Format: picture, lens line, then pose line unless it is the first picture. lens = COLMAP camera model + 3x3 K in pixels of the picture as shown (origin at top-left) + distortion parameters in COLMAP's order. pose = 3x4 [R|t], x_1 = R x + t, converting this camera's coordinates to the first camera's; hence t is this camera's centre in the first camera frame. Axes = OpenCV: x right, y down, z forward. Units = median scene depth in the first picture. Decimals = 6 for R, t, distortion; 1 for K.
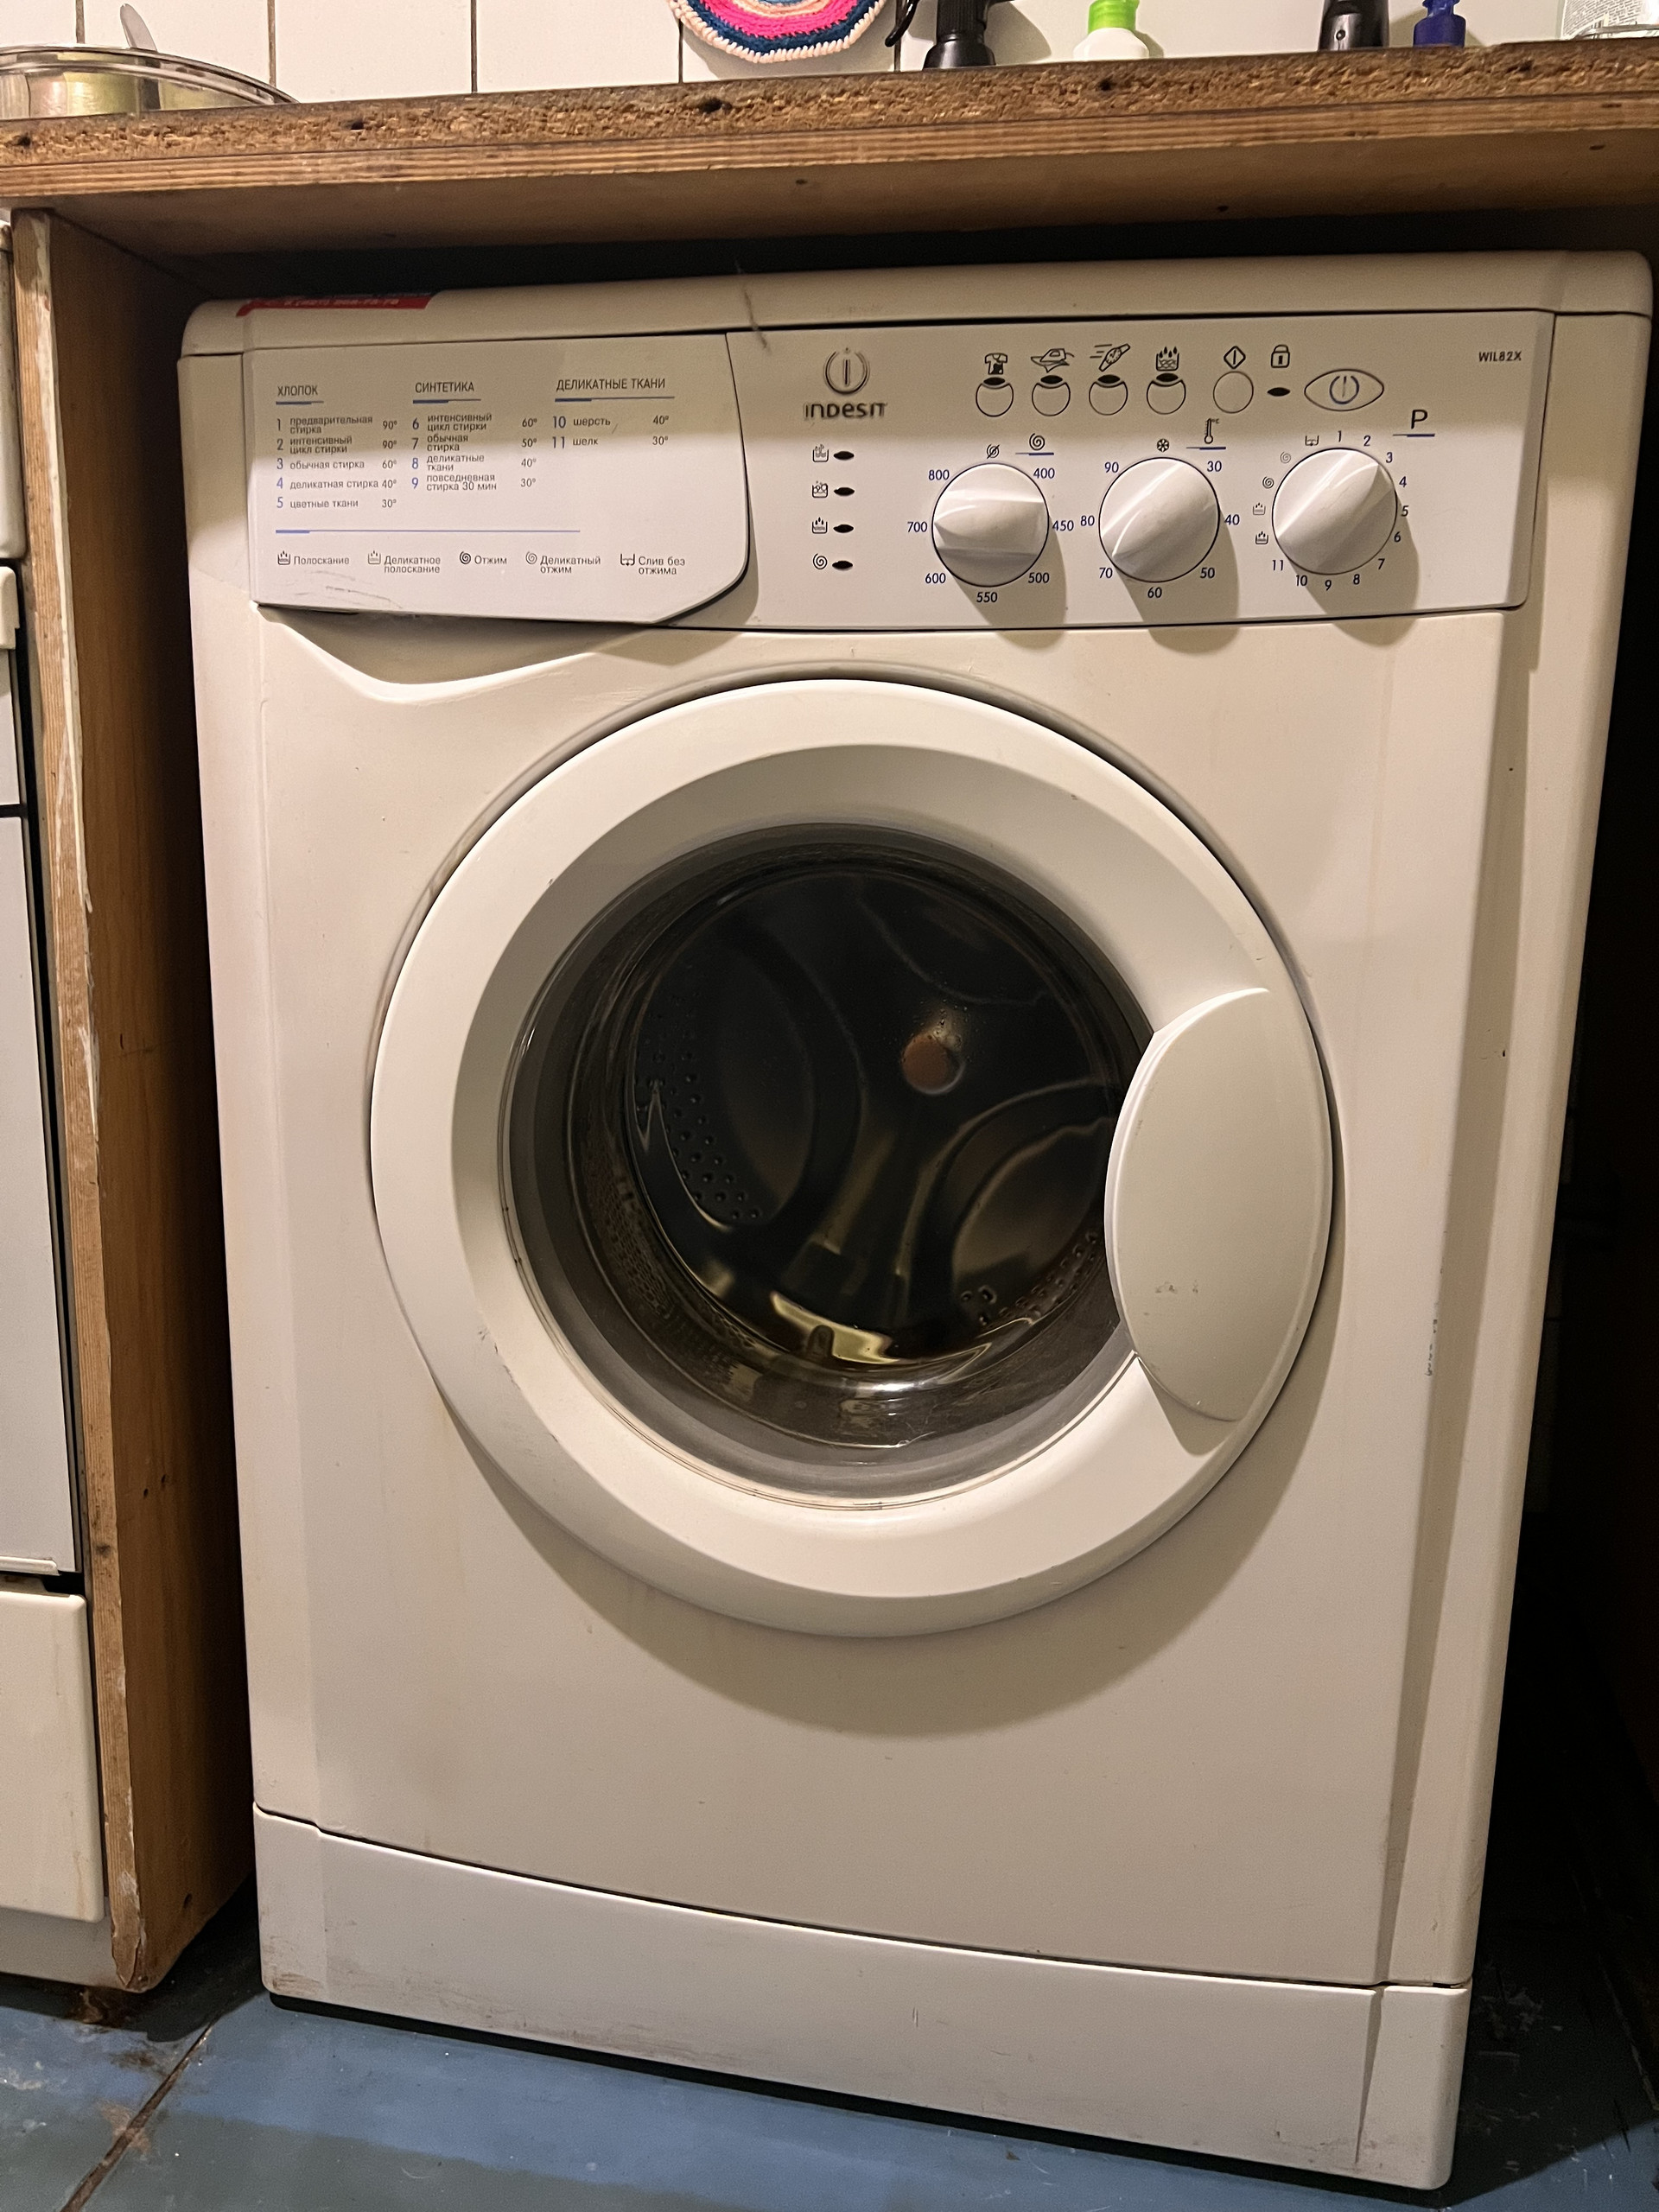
lens RADIAL K [[1658.2, 0, 828.7], [0, 1658.2, 1109.4], [0, 0, 1]] dist [0.043544, -0.036044]
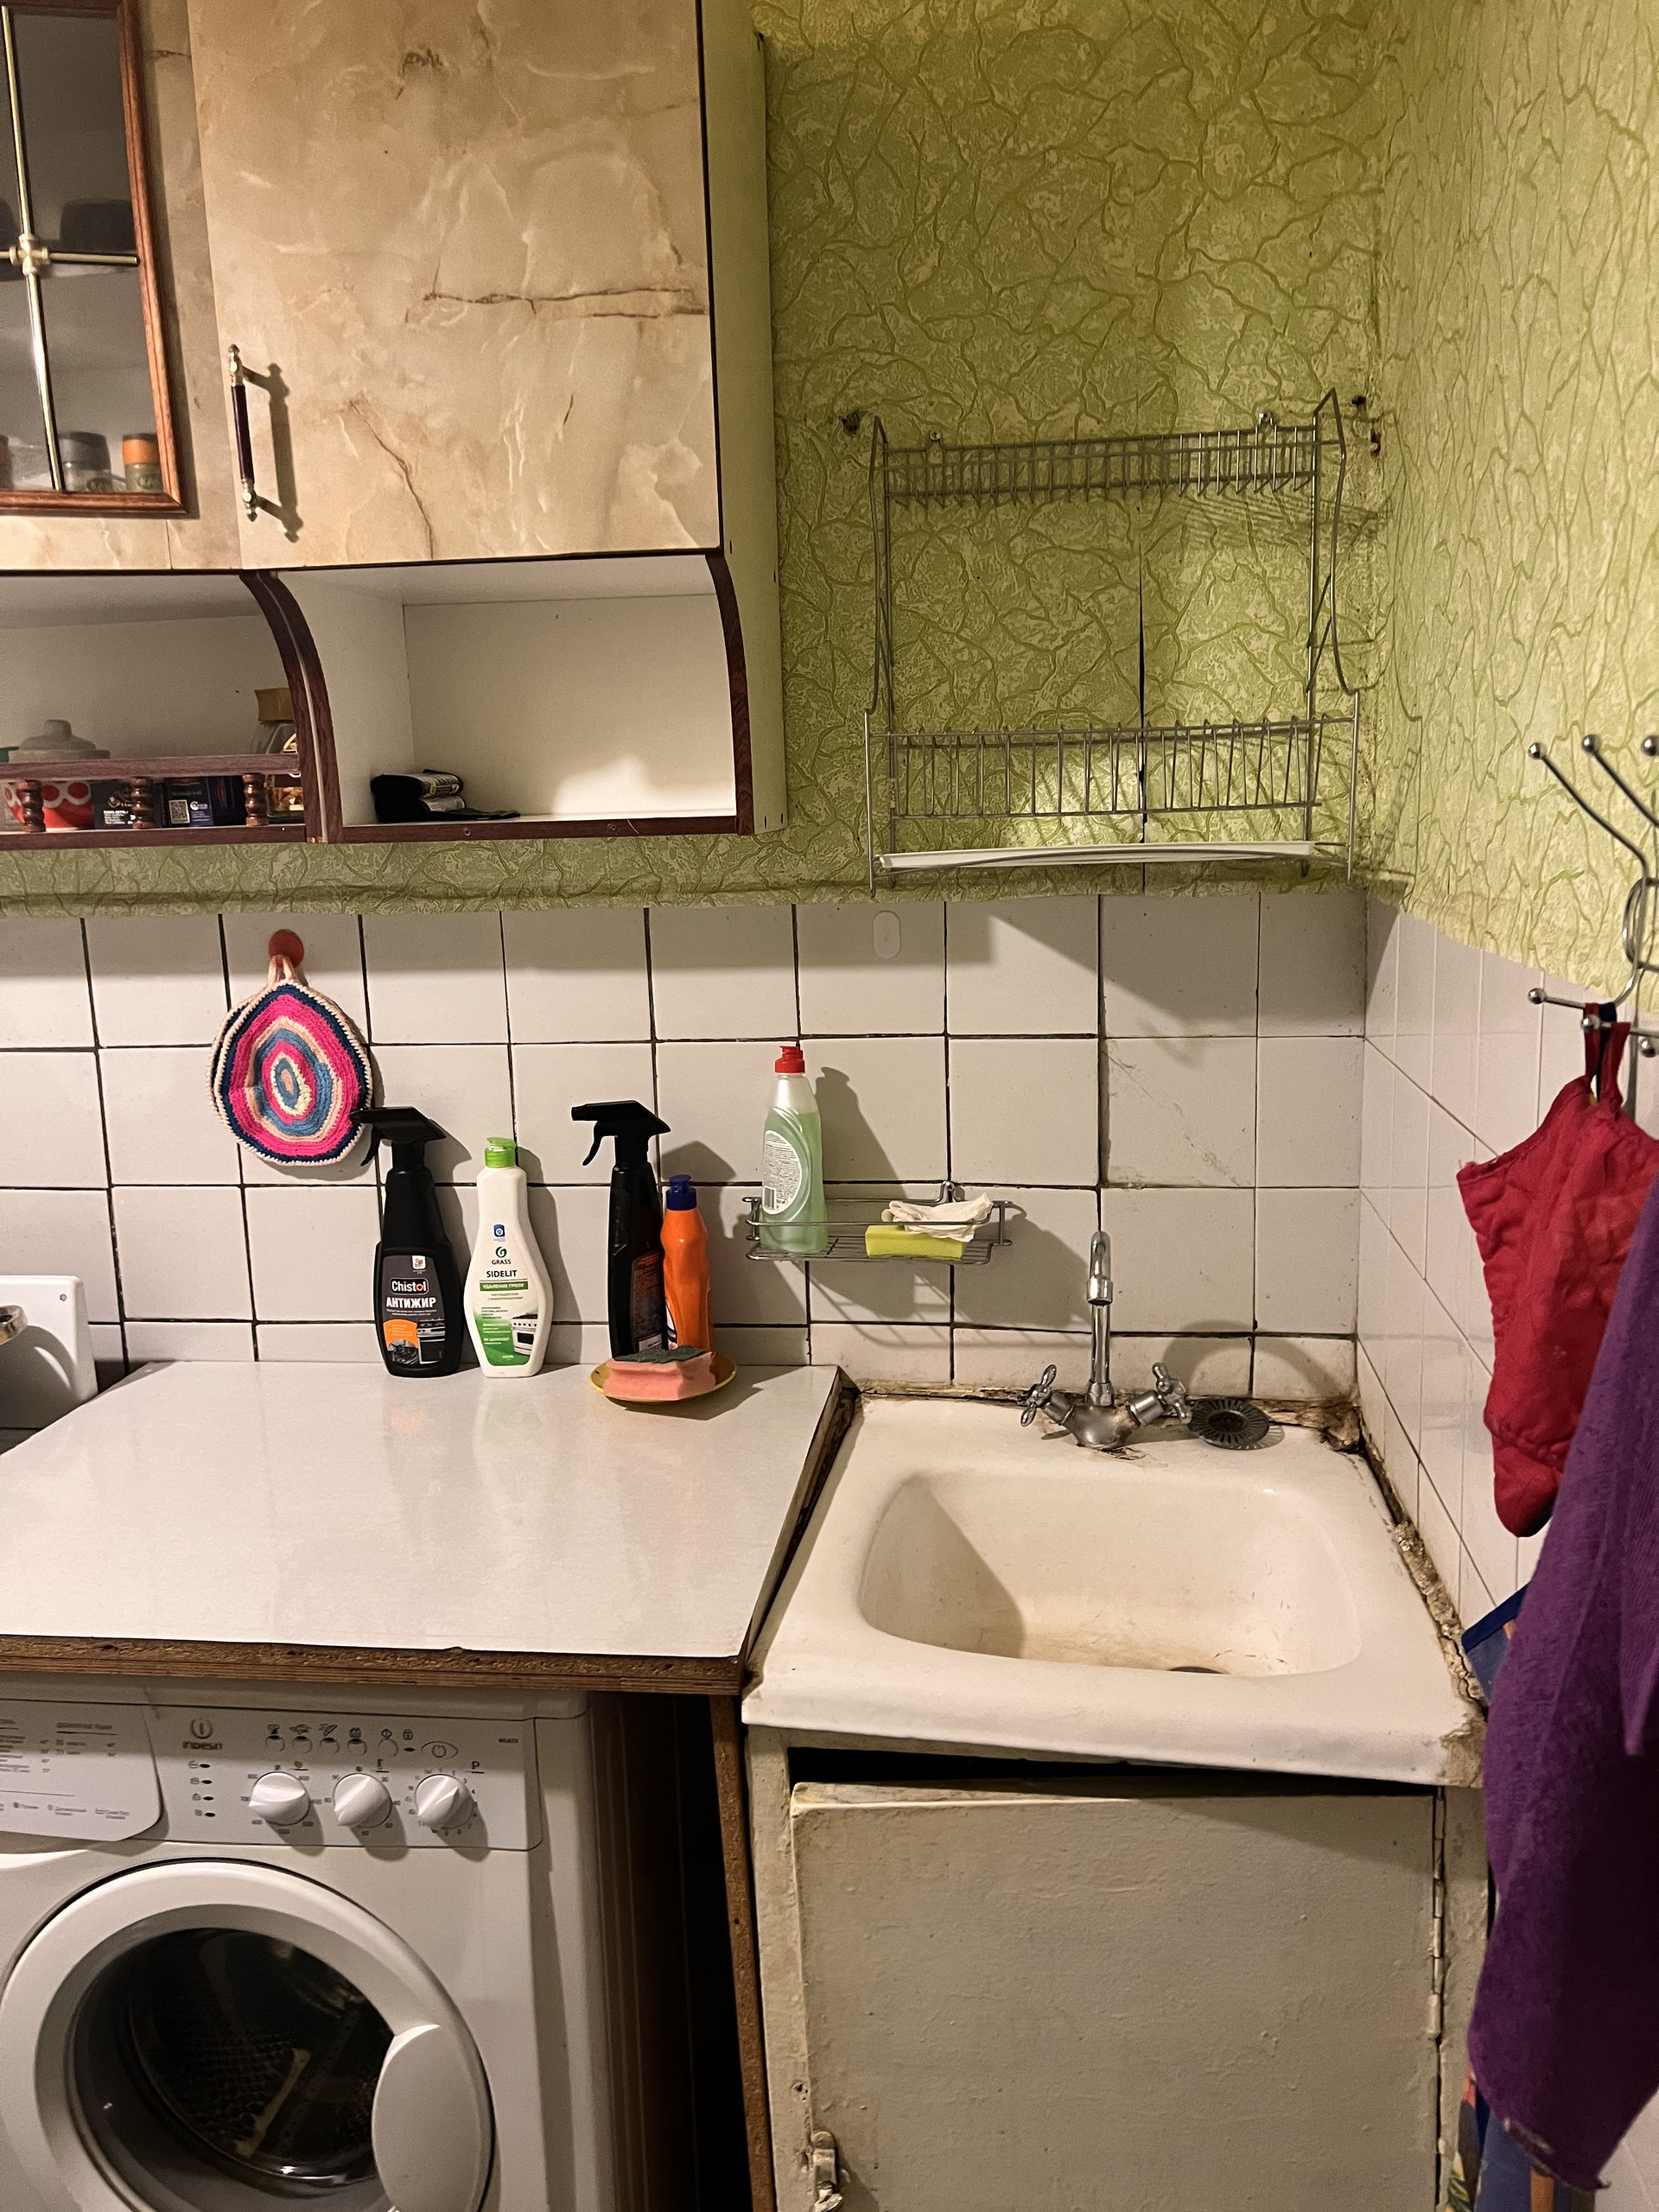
lens RADIAL K [[1658.2, 0, 830.5], [0, 1658.2, 1101.8], [0, 0, 1]] dist [0.043544, -0.036044]
pose [[0.997617, -0.060885, 0.032467, 0.722988], [0.061218, 0.998080, -0.009380, -1.106261], [-0.031834, 0.011345, 0.999429, -0.981889]]
